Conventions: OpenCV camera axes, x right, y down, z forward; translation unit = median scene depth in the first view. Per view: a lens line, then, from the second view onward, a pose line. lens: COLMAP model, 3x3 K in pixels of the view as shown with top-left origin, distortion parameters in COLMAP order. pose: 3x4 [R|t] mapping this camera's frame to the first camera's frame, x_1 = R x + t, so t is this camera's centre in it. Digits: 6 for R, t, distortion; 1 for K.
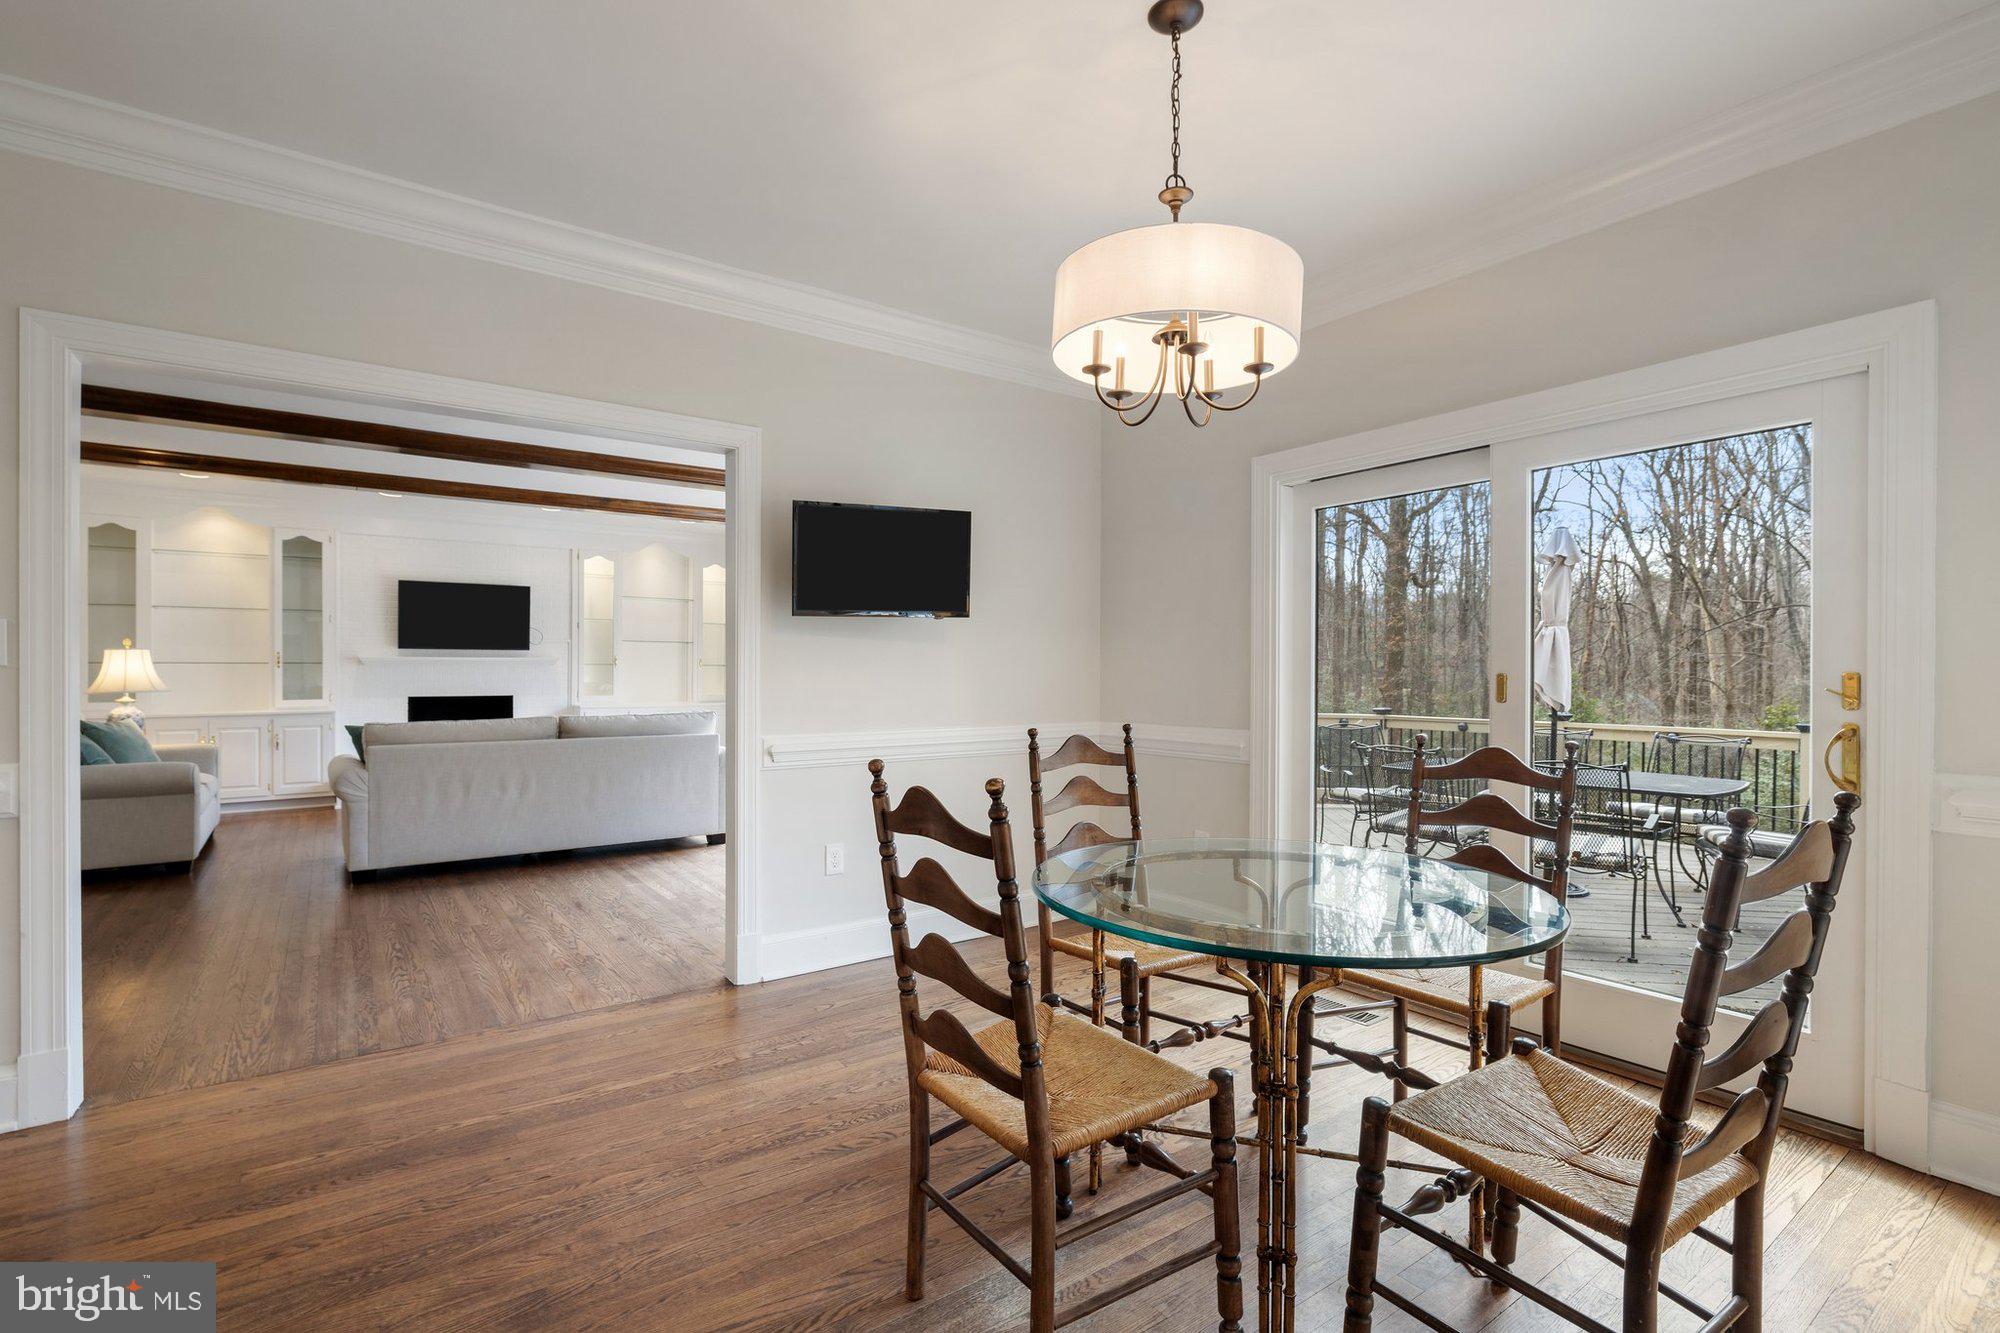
lens RADIAL K [[936.4, 0, 998.4], [0, 936.4, 656.8], [0, 0, 1]] dist [-0.002730, -0.000106]
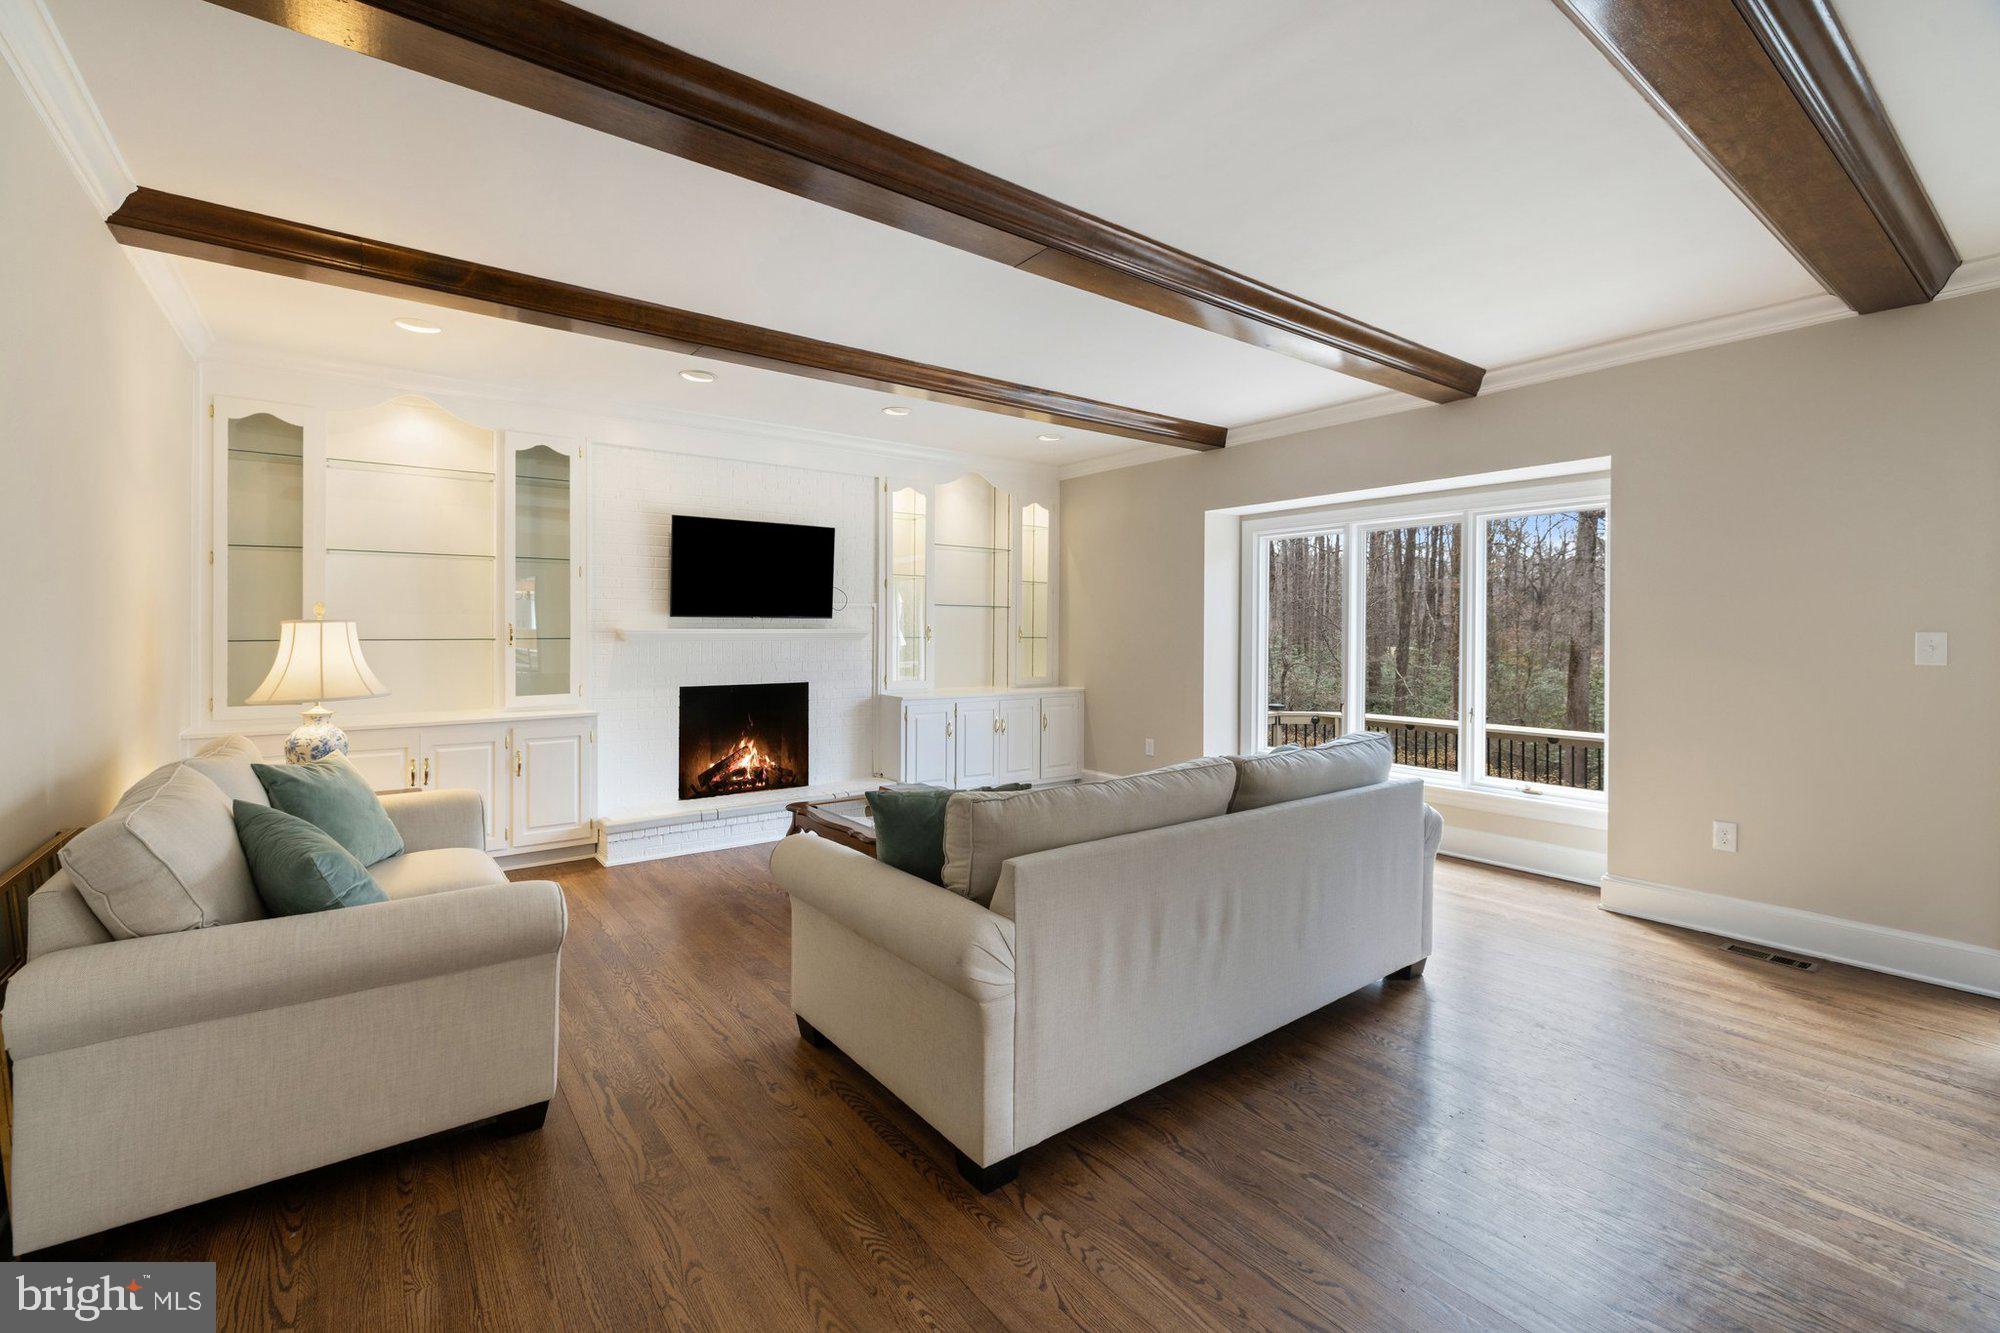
lens RADIAL K [[872.4, 0, 995.4], [0, 872.4, 623.9], [0, 0, 1]] dist [0.000005, -0.000008]
pose [[0.999960, -0.000571, 0.008874, -0.458599], [0.000499, 0.999967, 0.008119, -0.009532], [-0.008879, -0.008114, 0.999928, 0.407425]]
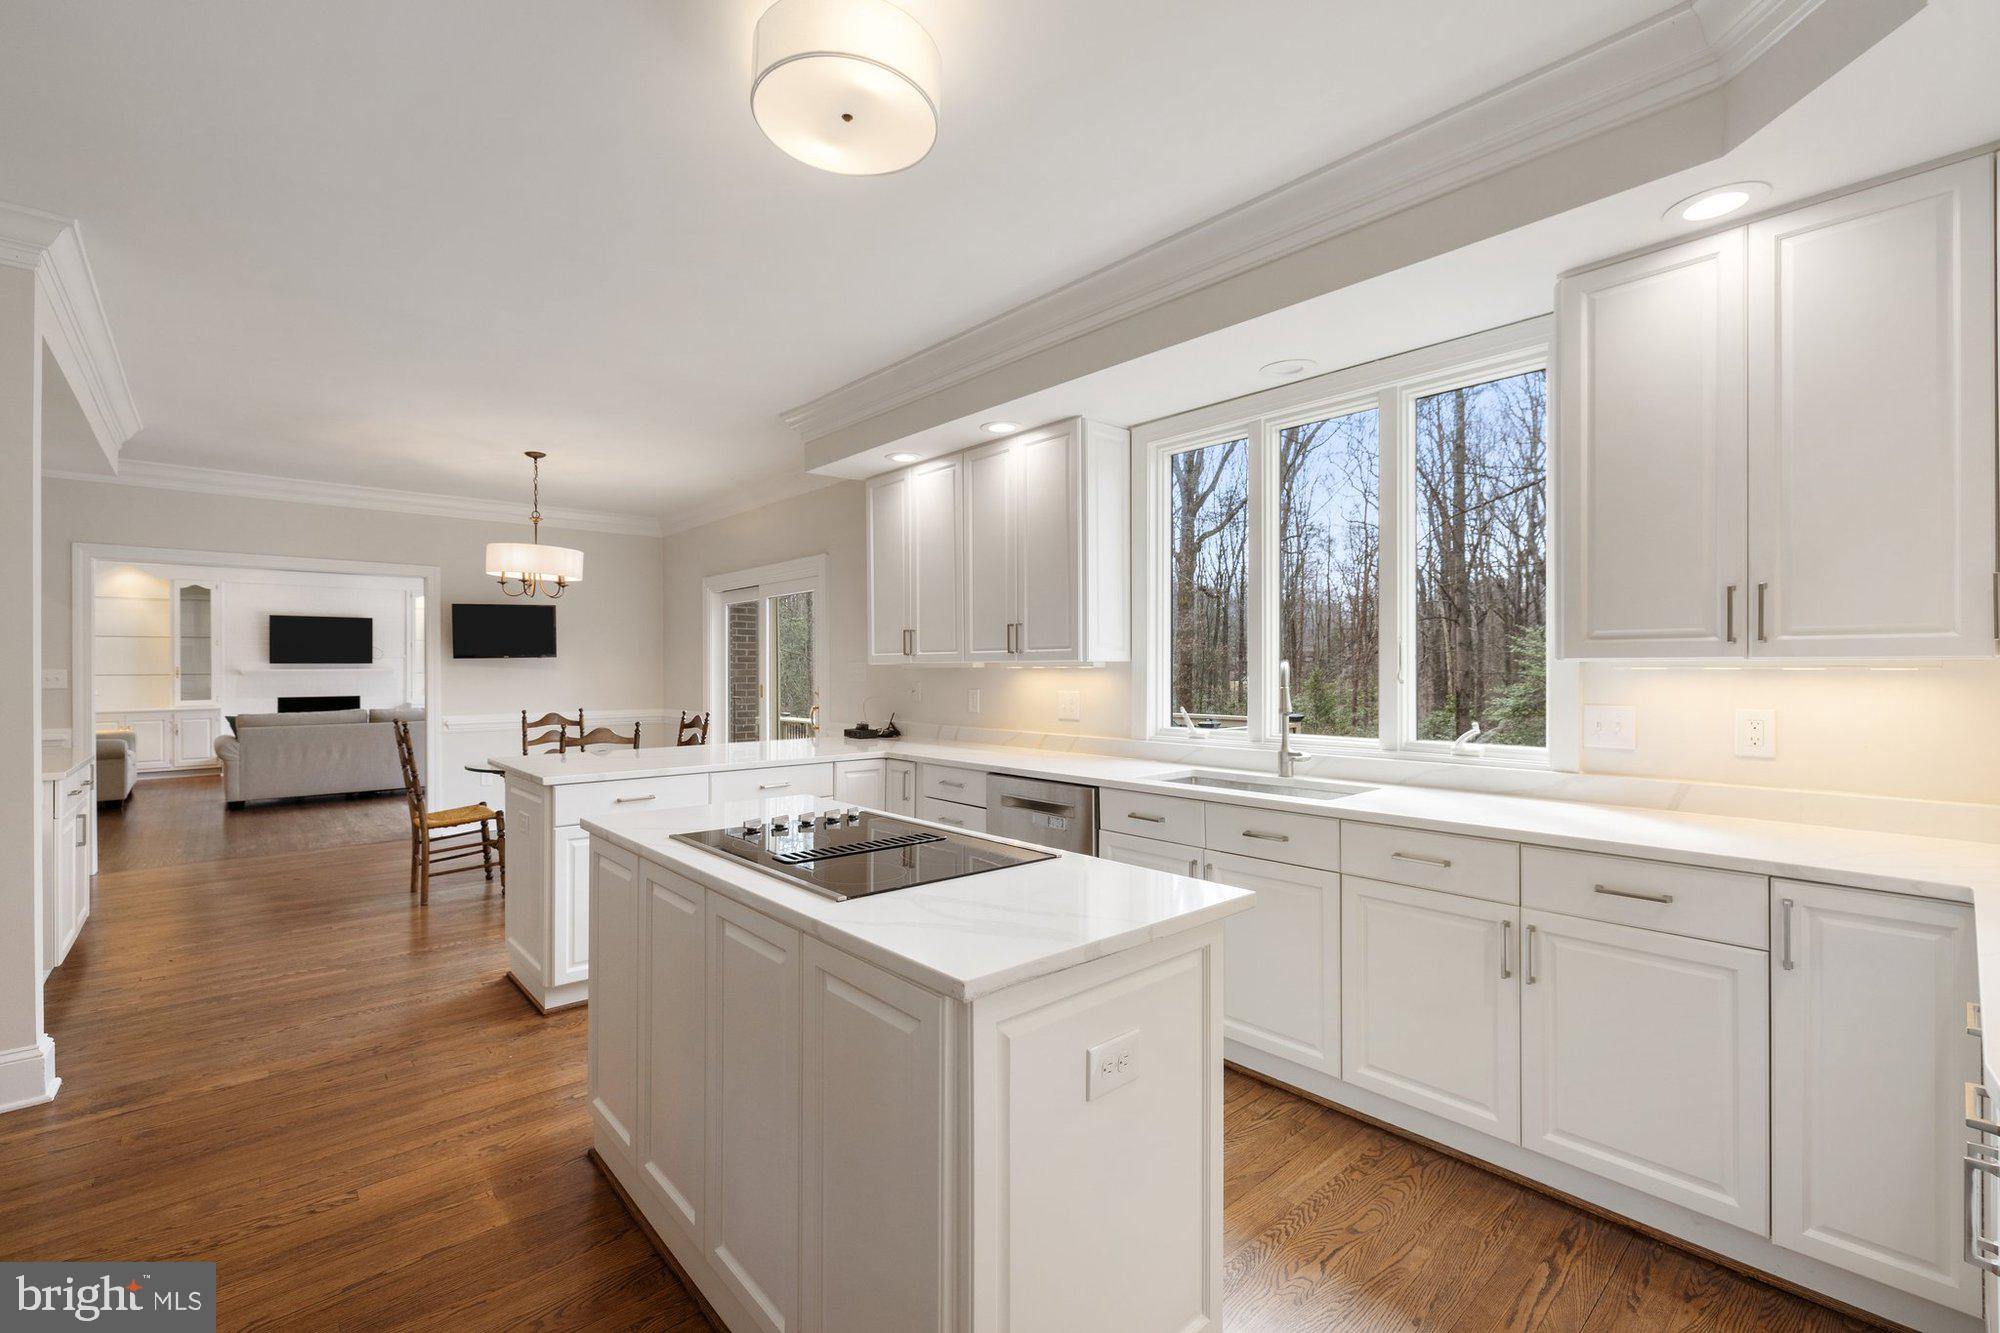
lens RADIAL K [[842.7, 0, 973.7], [0, 842.7, 652.2], [0, 0, 1]] dist [0.001071, -0.000299]
pose [[0.994333, -0.003424, 0.106260, 0.314840], [0.003675, 0.999991, -0.002172, -0.021419], [-0.106251, 0.002550, 0.994336, -0.426853]]
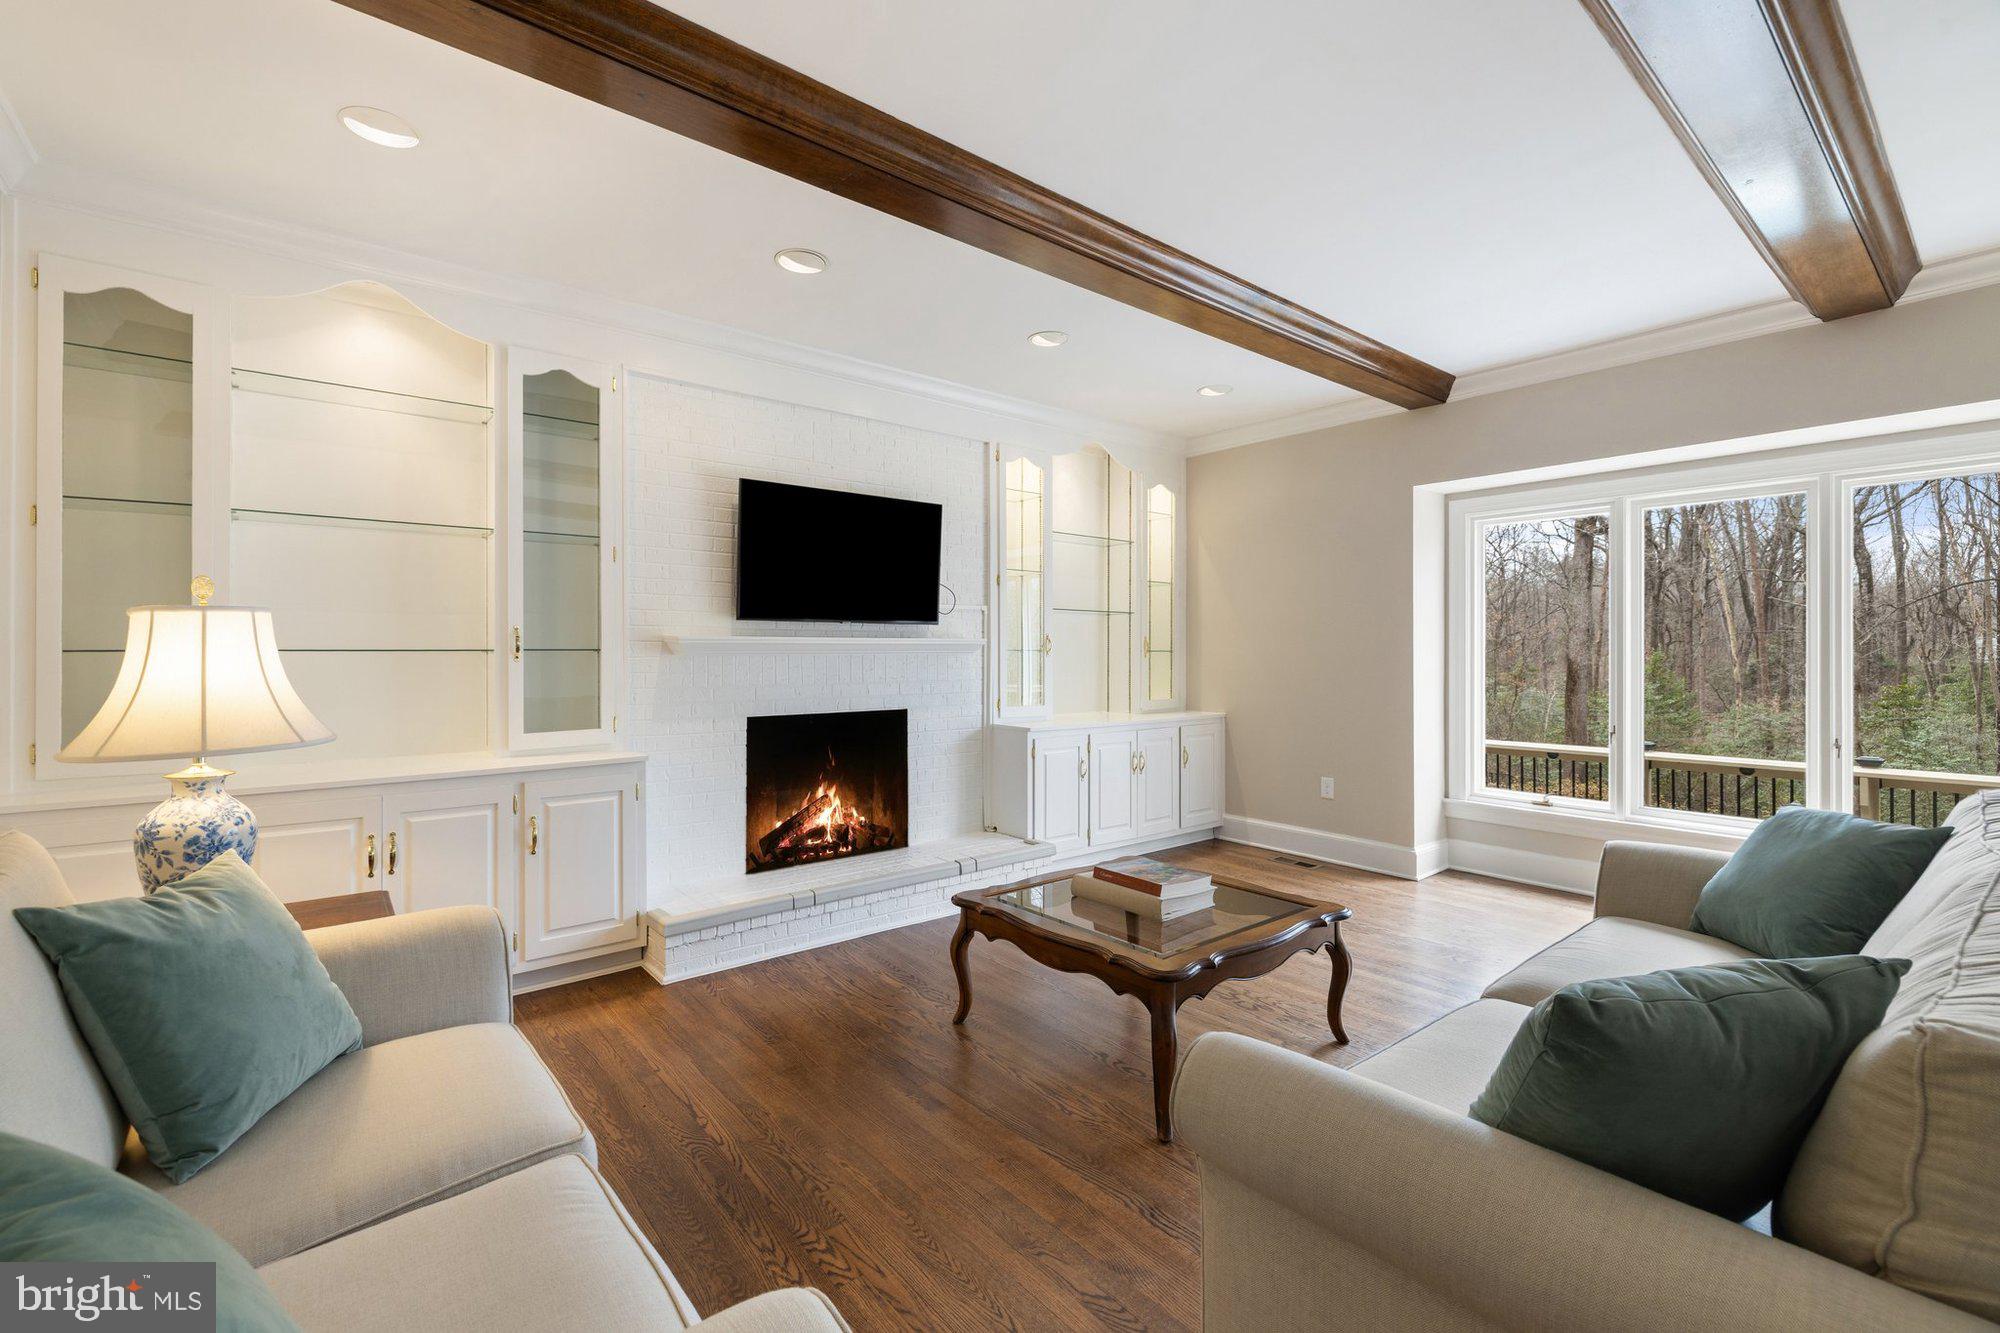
lens RADIAL K [[866.4, 0, 992.5], [0, 866.4, 642.6], [0, 0, 1]] dist [0.002920, 0.000915]
pose [[0.998636, -0.004271, 0.052028, -0.592387], [0.004090, 0.999985, 0.003584, 0.002128], [-0.052043, -0.003366, 0.998639, 0.602941]]
